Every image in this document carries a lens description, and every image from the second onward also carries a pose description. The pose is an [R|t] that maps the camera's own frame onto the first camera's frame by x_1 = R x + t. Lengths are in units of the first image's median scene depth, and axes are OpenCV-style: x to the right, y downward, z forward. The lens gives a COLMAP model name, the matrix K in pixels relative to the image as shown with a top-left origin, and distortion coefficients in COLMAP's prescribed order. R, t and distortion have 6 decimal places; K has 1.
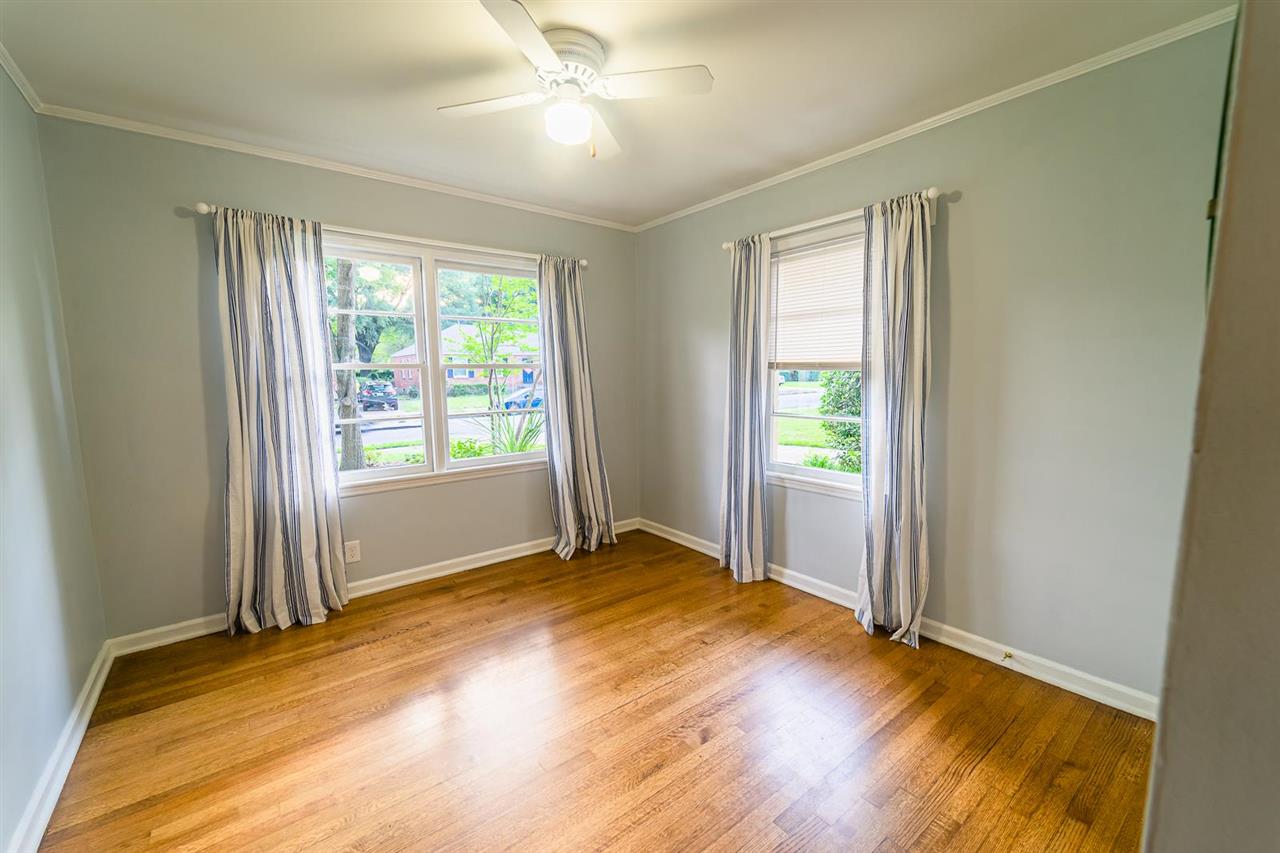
lens RADIAL K [[520.6, 0, 640.0], [0, 520.6, 426.5], [0, 0, 1]] dist [0.000570, -0.000233]
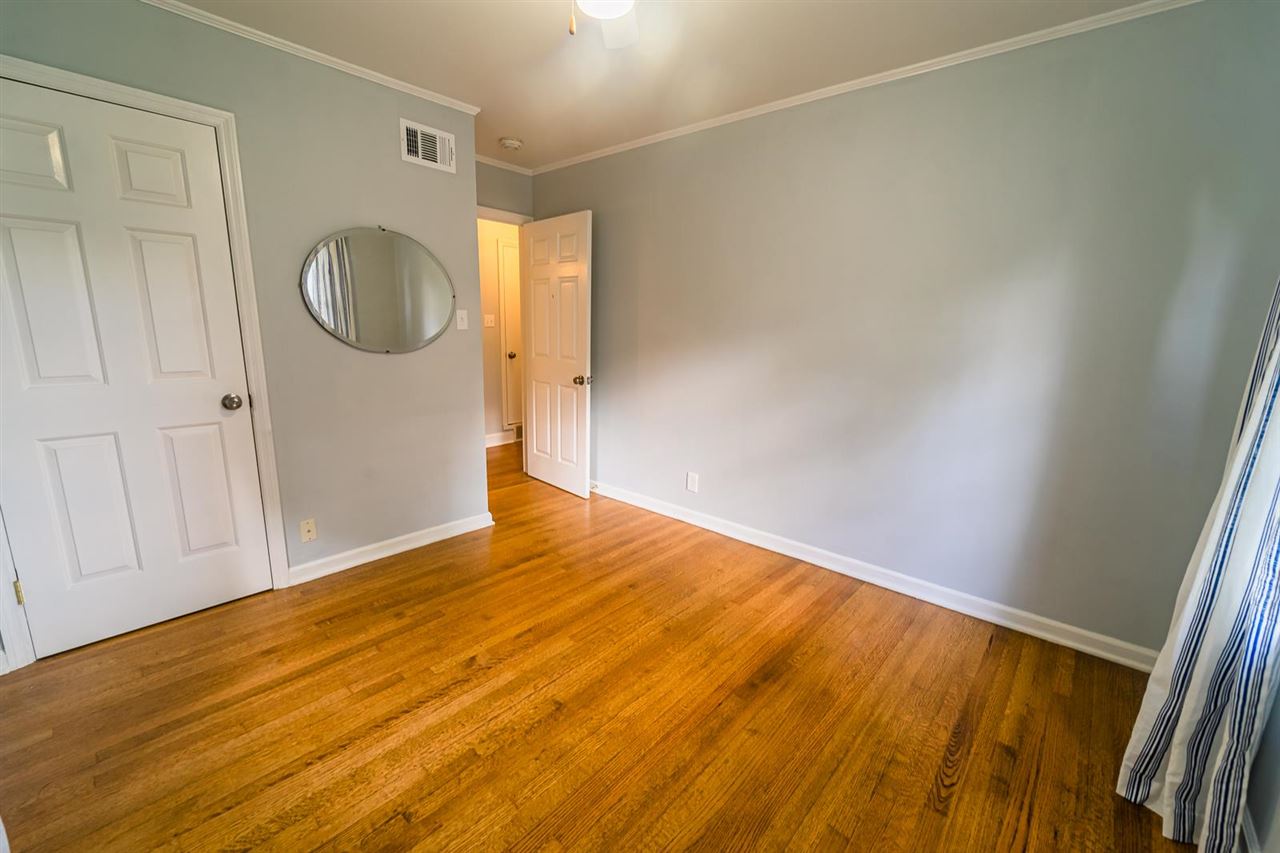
lens RADIAL K [[520.6, 0, 640.0], [0, 520.6, 426.5], [0, 0, 1]] dist [0.000570, -0.000233]
pose [[-0.983886, 0.023506, -0.177245, -0.036471], [-0.032069, 0.952045, 0.304272, -0.188903], [0.175897, 0.305053, -0.935950, 1.736913]]
